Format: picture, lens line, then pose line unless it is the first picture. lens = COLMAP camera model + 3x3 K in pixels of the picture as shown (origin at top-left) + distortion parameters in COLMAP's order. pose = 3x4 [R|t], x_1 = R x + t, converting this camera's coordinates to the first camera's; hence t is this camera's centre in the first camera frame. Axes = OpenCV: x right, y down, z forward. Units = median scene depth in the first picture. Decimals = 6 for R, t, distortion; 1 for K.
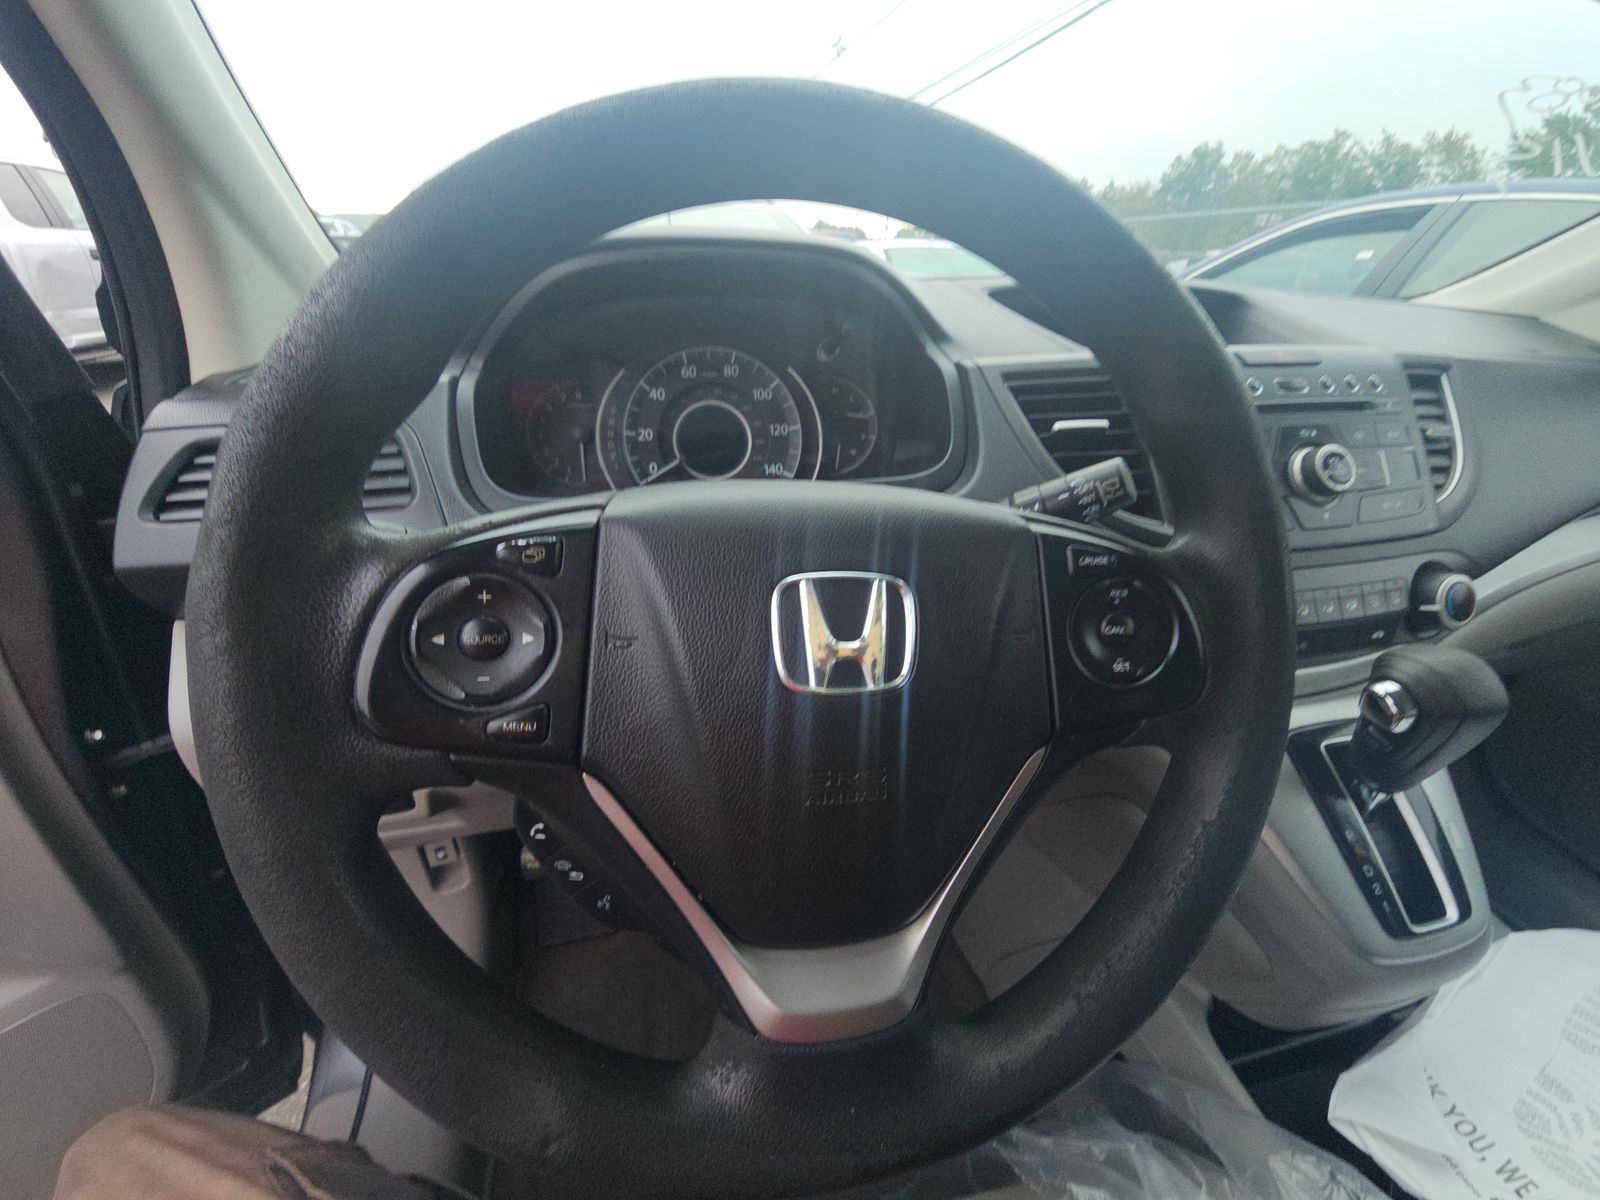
lens RADIAL K [[658.6, 0, 784.8], [0, 658.6, 601.7], [0, 0, 1]] dist [-0.000369, -0.012641]
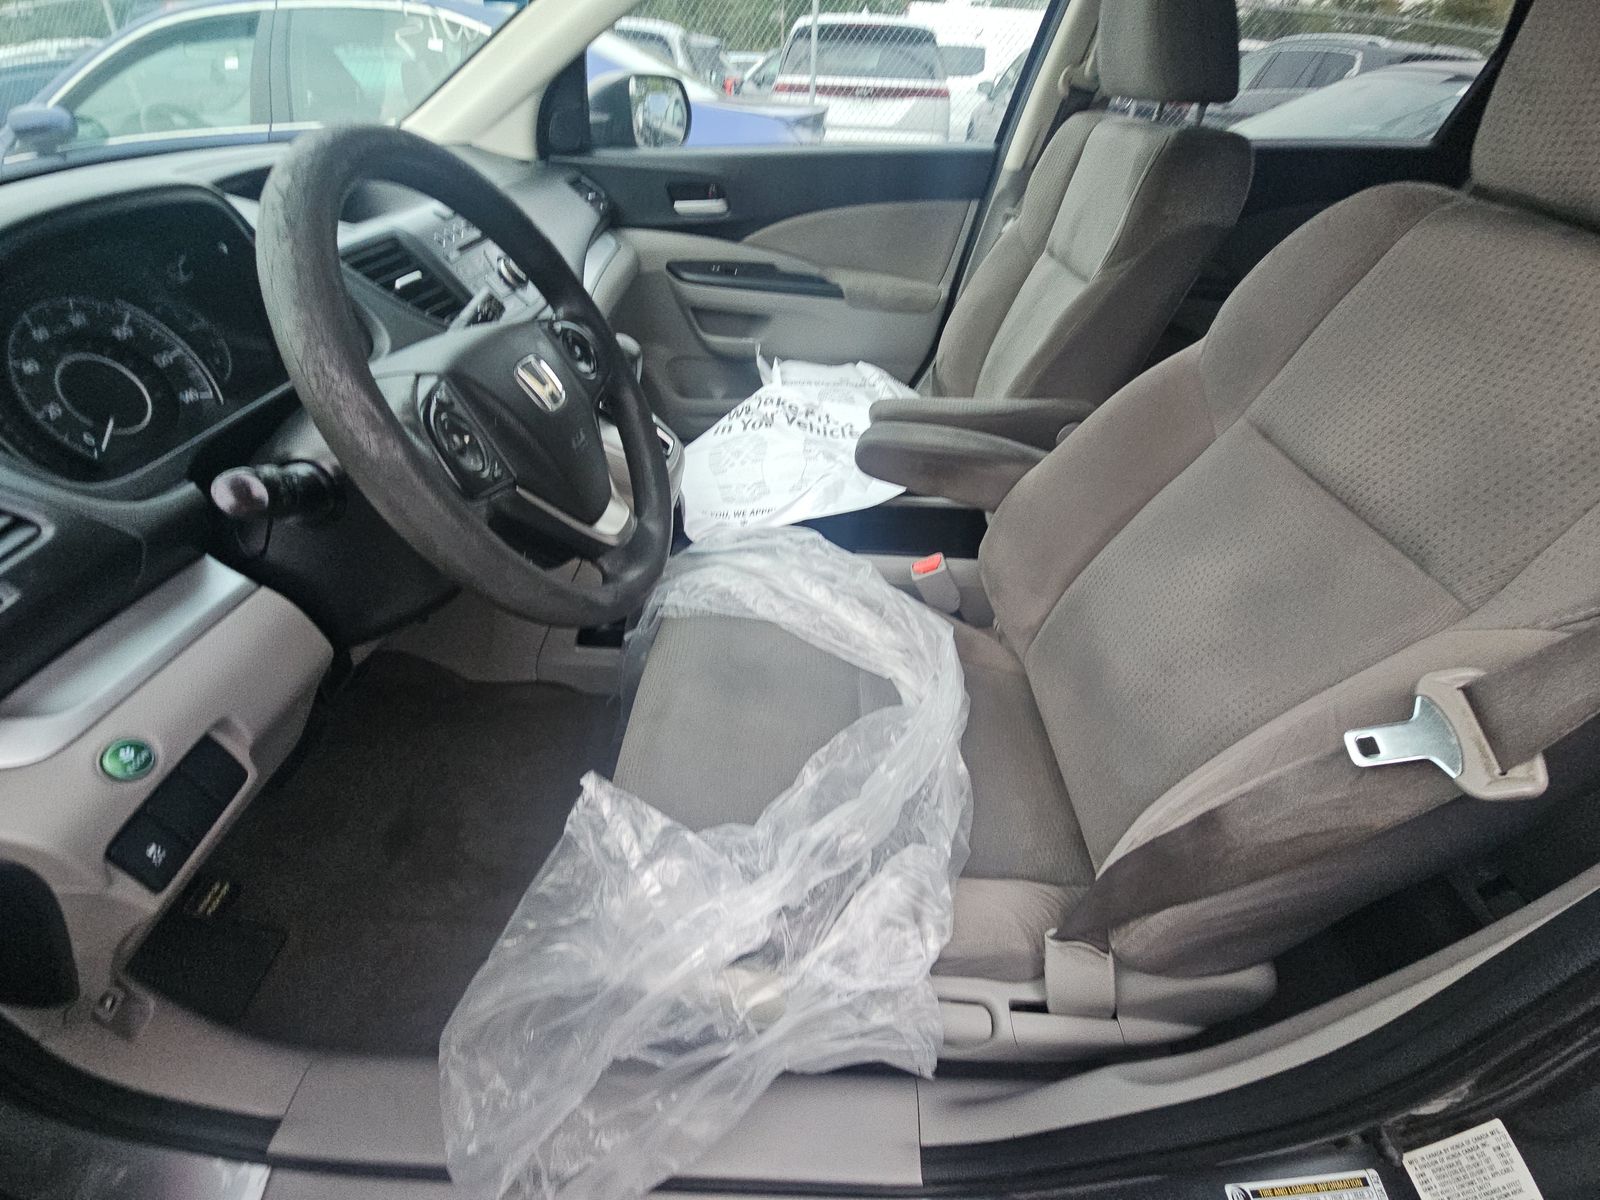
lens RADIAL K [[651.0, 0, 792.3], [0, 651.0, 587.8], [0, 0, 1]] dist [0.001408, -0.004060]
pose [[0.240238, -0.602955, 0.760743, -1.202259], [0.417888, 0.771597, 0.479591, -0.085118], [-0.876159, 0.202689, 0.437335, -0.409686]]
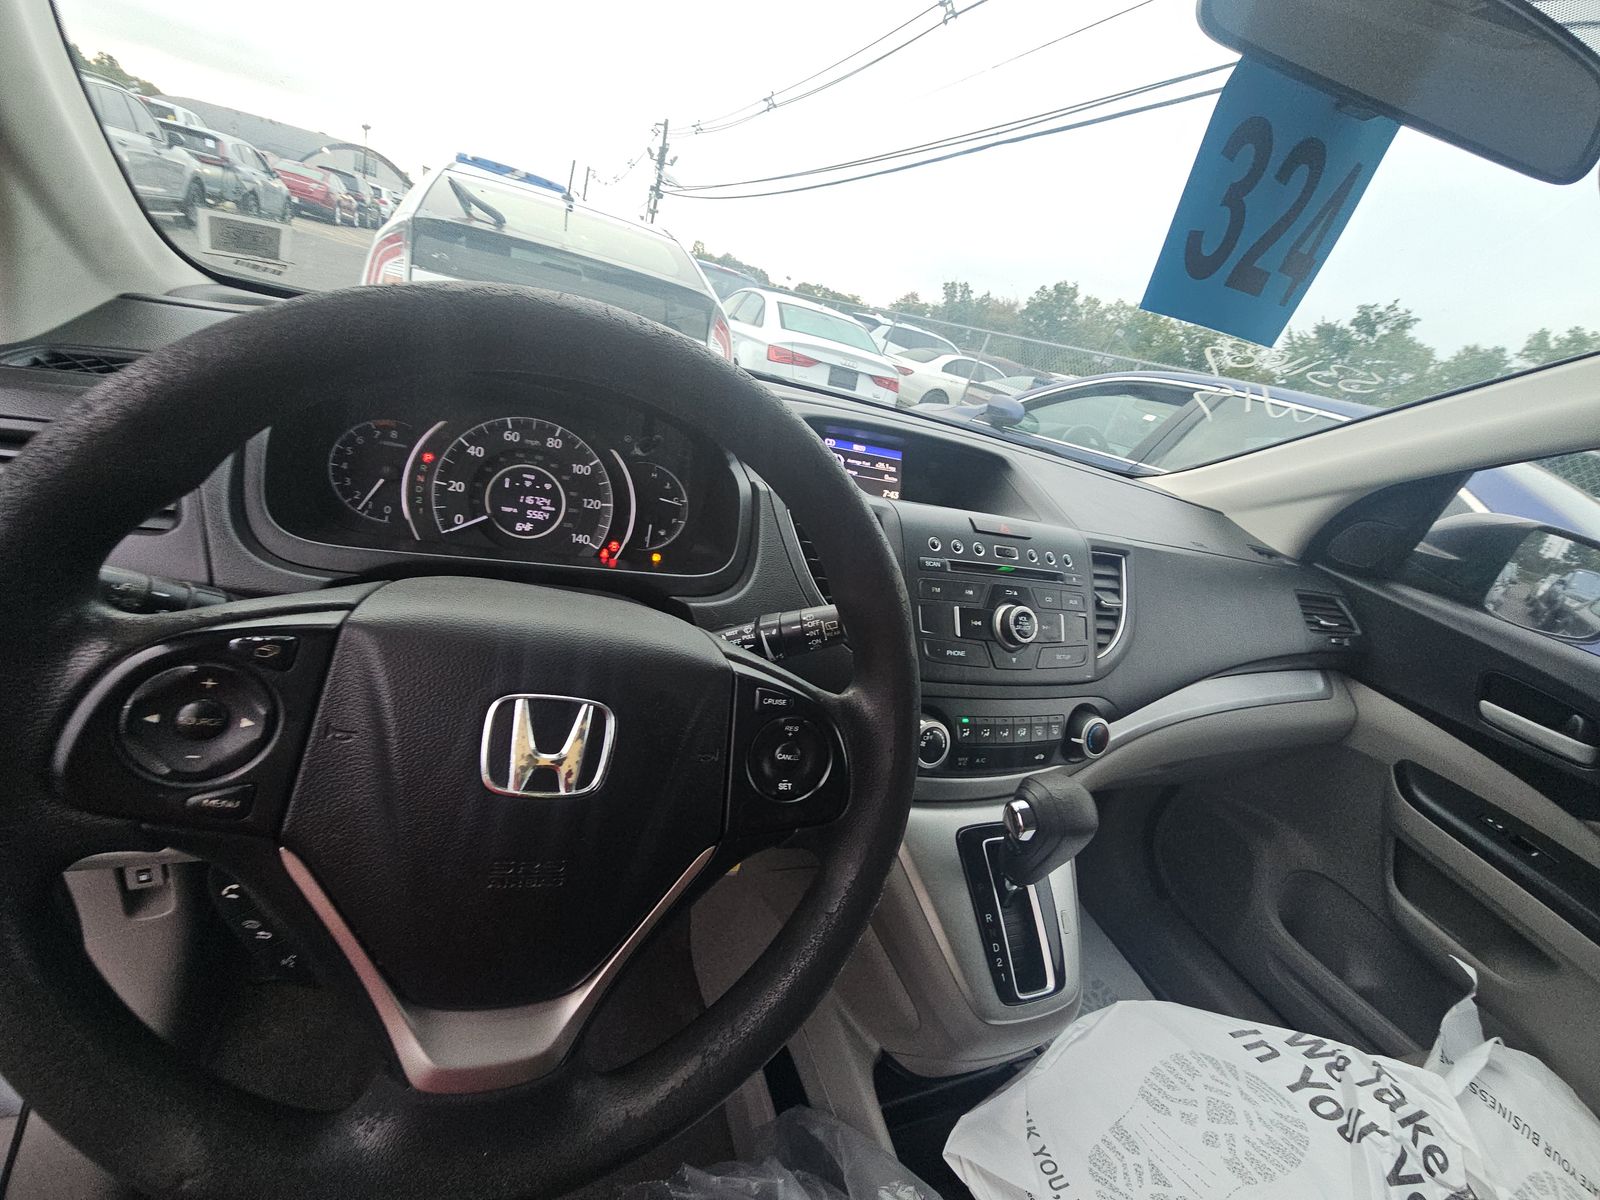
lens RADIAL K [[655.0, 0, 794.3], [0, 655.0, 593.9], [0, 0, 1]] dist [0.000918, -0.009035]
pose [[0.958936, 0.162036, 0.232780, 0.126196], [-0.149657, 0.986256, -0.070013, -0.134867], [-0.240925, 0.032301, 0.970006, -0.185893]]
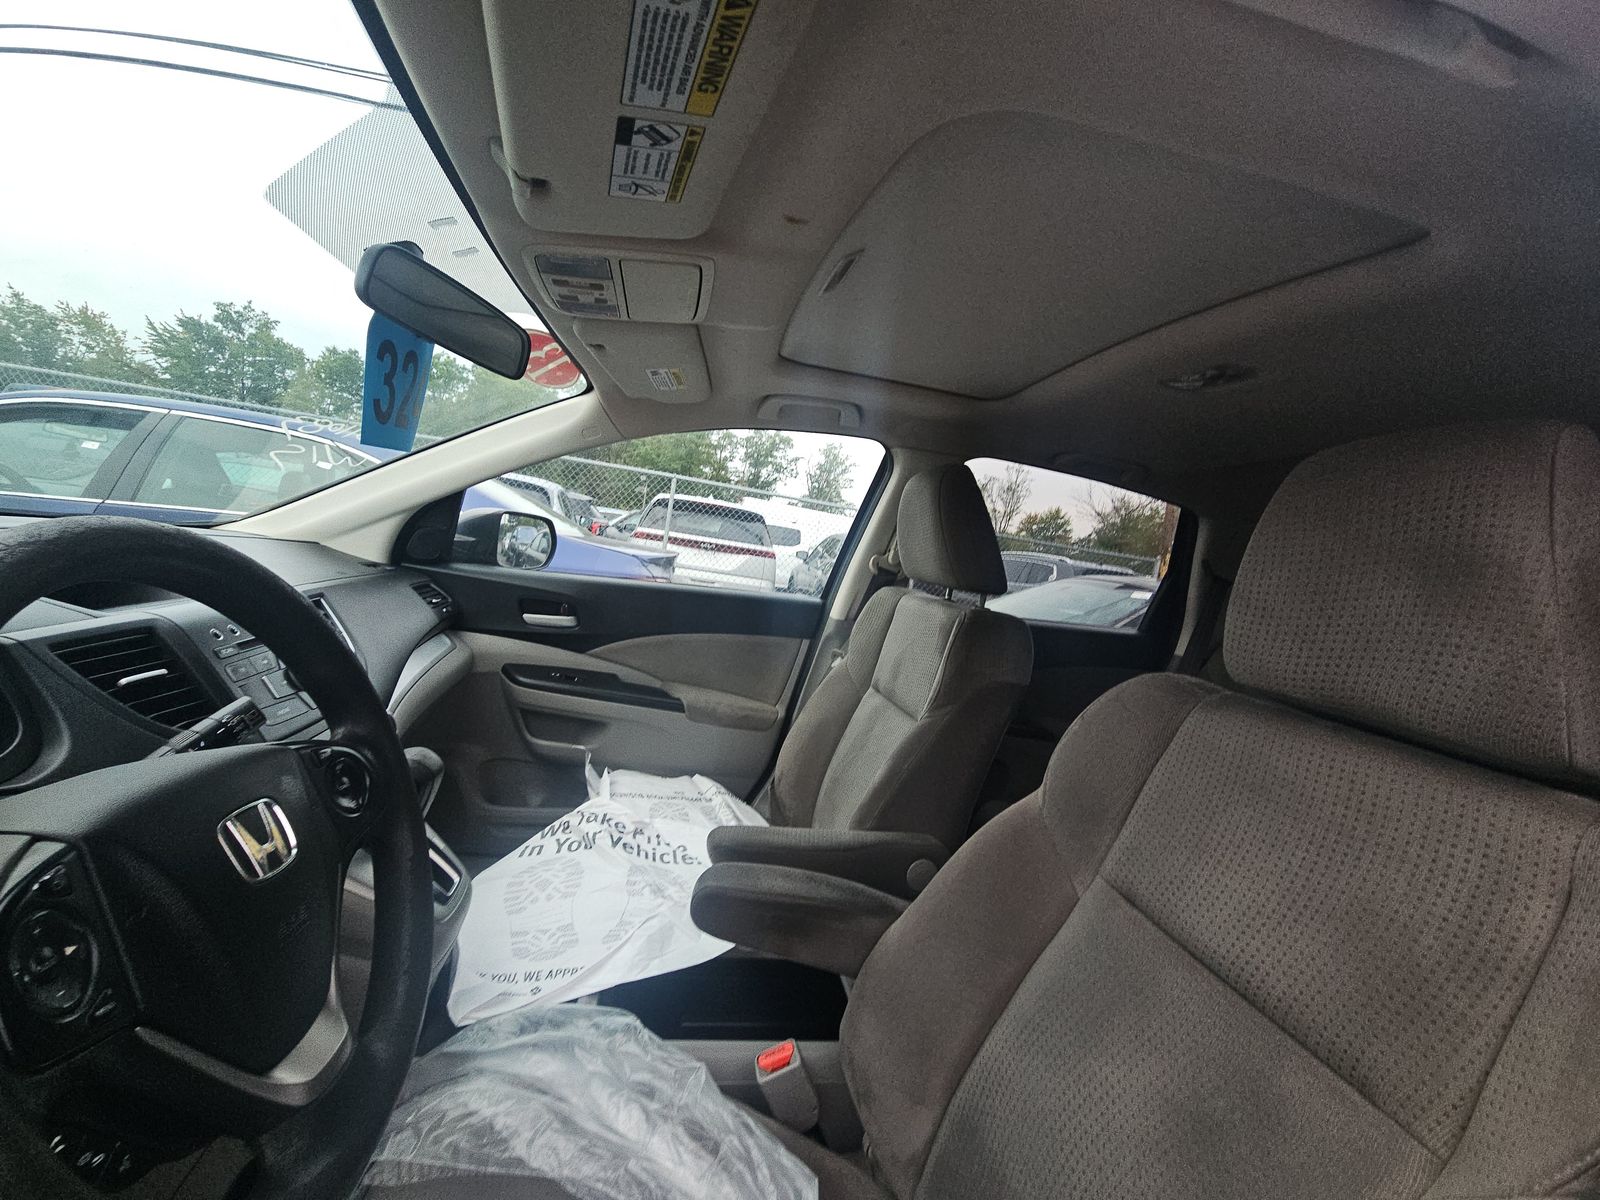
lens RADIAL K [[651.0, 0, 792.3], [0, 651.0, 587.8], [0, 0, 1]] dist [0.001408, -0.004060]
pose [[0.025558, -0.064098, 0.997616, -0.937278], [0.310512, 0.949089, 0.053025, -0.143733], [-0.950226, 0.308417, 0.044160, -0.342297]]
